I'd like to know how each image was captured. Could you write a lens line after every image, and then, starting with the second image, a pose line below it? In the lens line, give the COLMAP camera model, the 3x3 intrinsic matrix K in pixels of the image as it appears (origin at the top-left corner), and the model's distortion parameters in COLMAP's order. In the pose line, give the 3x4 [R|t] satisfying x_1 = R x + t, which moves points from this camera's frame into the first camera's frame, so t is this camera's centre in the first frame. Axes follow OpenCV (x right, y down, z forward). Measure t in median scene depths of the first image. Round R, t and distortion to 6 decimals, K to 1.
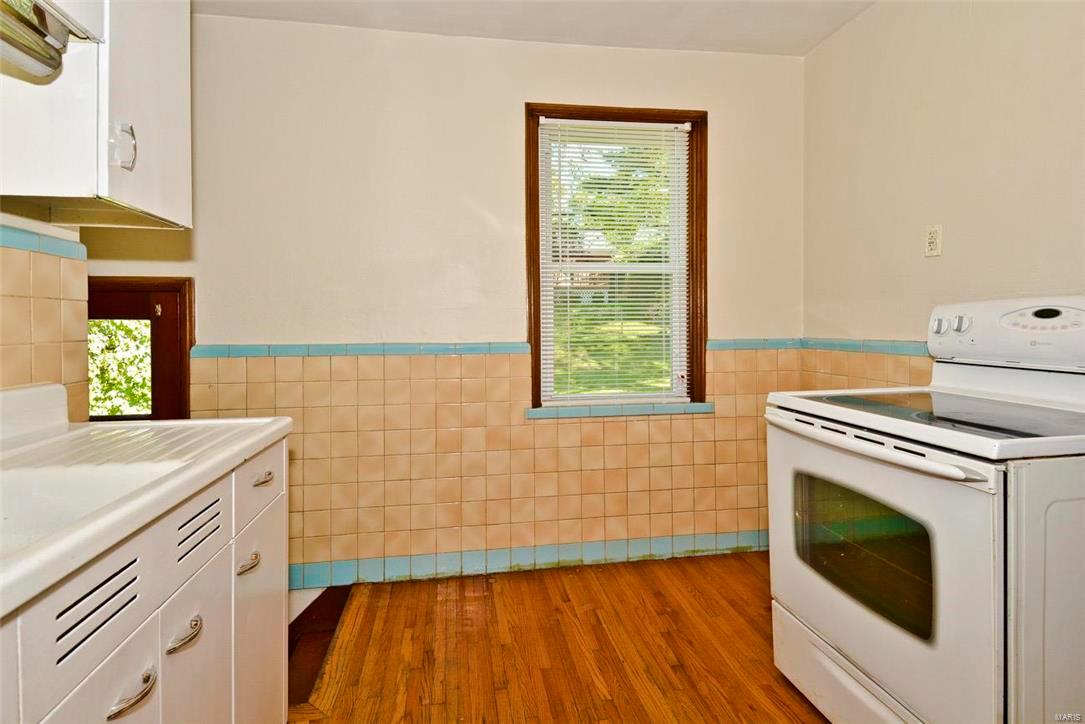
lens RADIAL K [[561.1, 0, 541.5], [0, 561.1, 331.8], [0, 0, 1]] dist [0.052218, -0.042203]
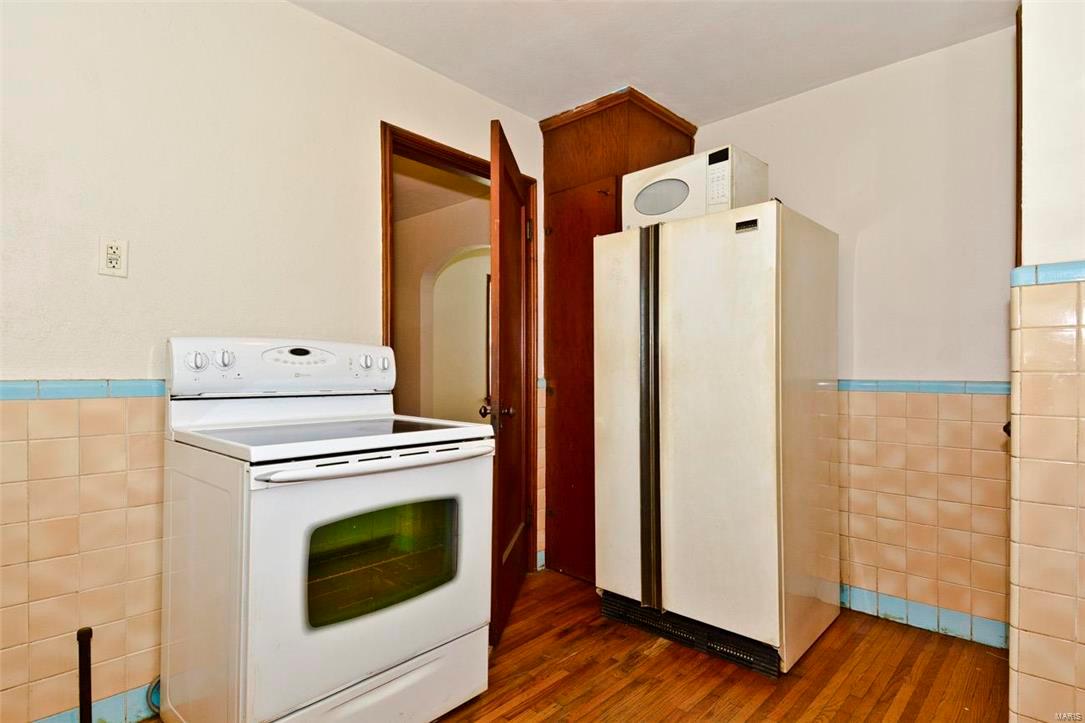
lens RADIAL K [[570.9, 0, 551.8], [0, 570.9, 367.1], [0, 0, 1]] dist [0.071826, -0.044116]
pose [[-0.623430, 0.010583, 0.781807, -0.472122], [0.012069, 0.999920, -0.003911, 0.013325], [-0.781786, 0.006998, -0.623508, 1.308631]]
